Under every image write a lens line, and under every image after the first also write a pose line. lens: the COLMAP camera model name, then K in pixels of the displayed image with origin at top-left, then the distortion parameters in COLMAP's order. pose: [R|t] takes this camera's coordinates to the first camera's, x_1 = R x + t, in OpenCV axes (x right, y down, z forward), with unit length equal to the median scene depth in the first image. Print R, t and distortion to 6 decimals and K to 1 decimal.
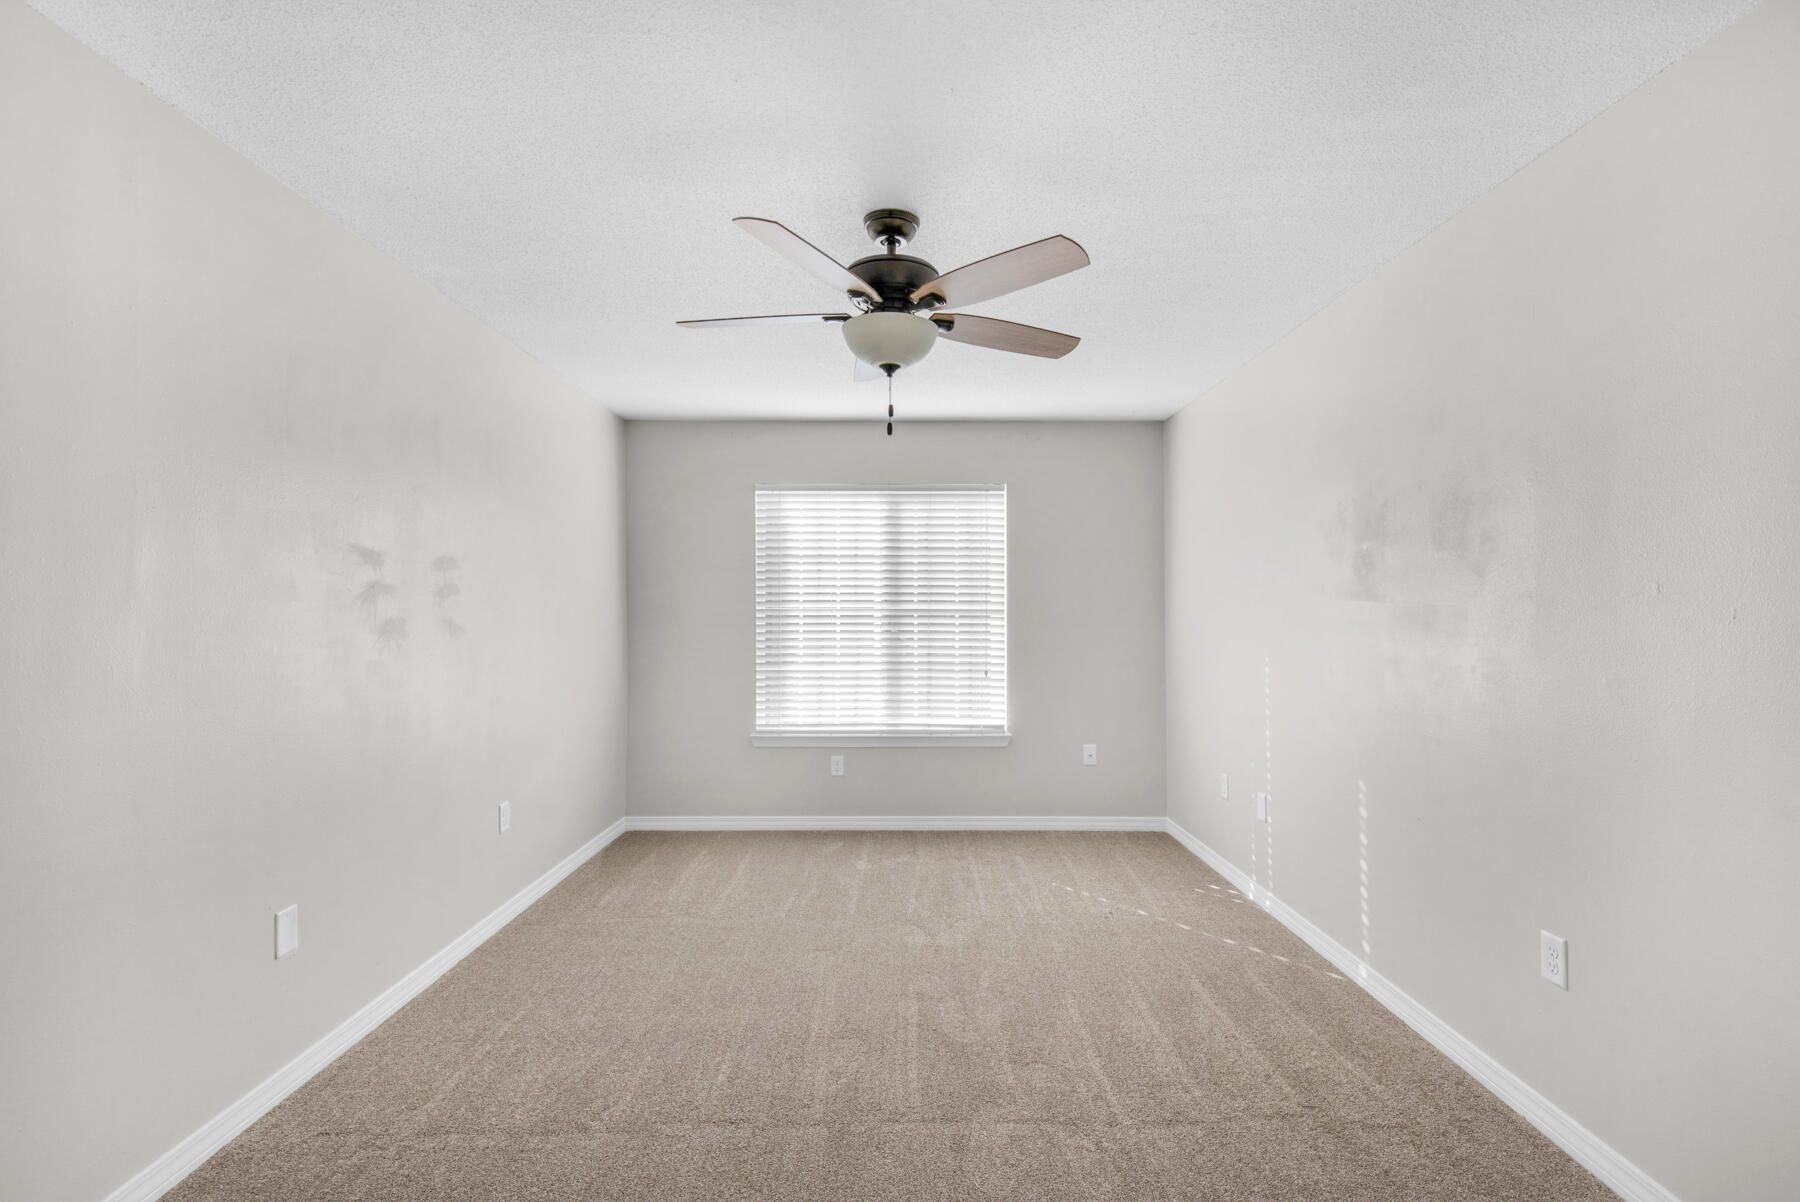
lens RADIAL K [[826.7, 0, 930.6], [0, 826.7, 621.7], [0, 0, 1]] dist [0.036818, -0.025844]
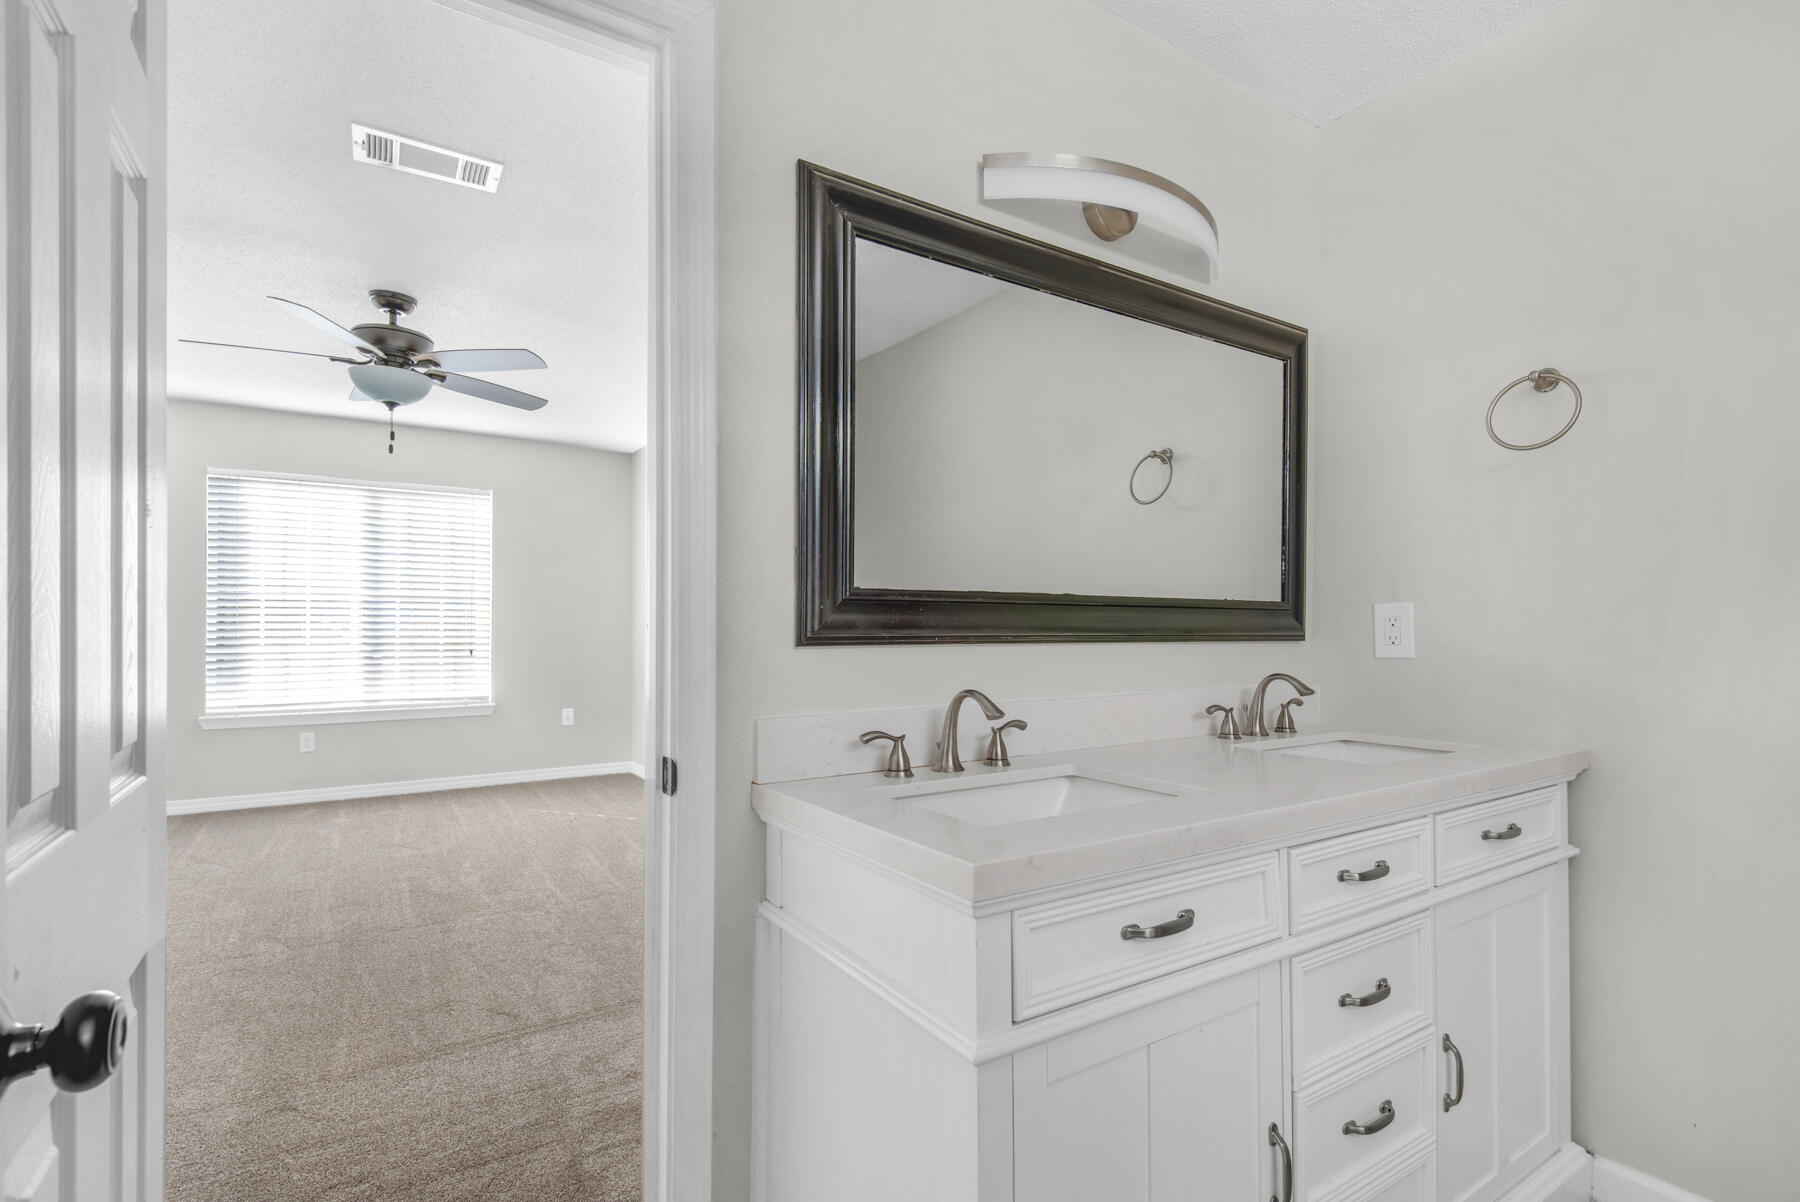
lens RADIAL K [[826.7, 0, 930.6], [0, 826.7, 621.7], [0, 0, 1]] dist [0.036818, -0.025844]
pose [[0.841458, 0.007660, 0.540269, -0.033857], [0.000393, 0.999891, -0.014789, 0.057117], [-0.540323, 0.012657, 0.841363, -0.498836]]
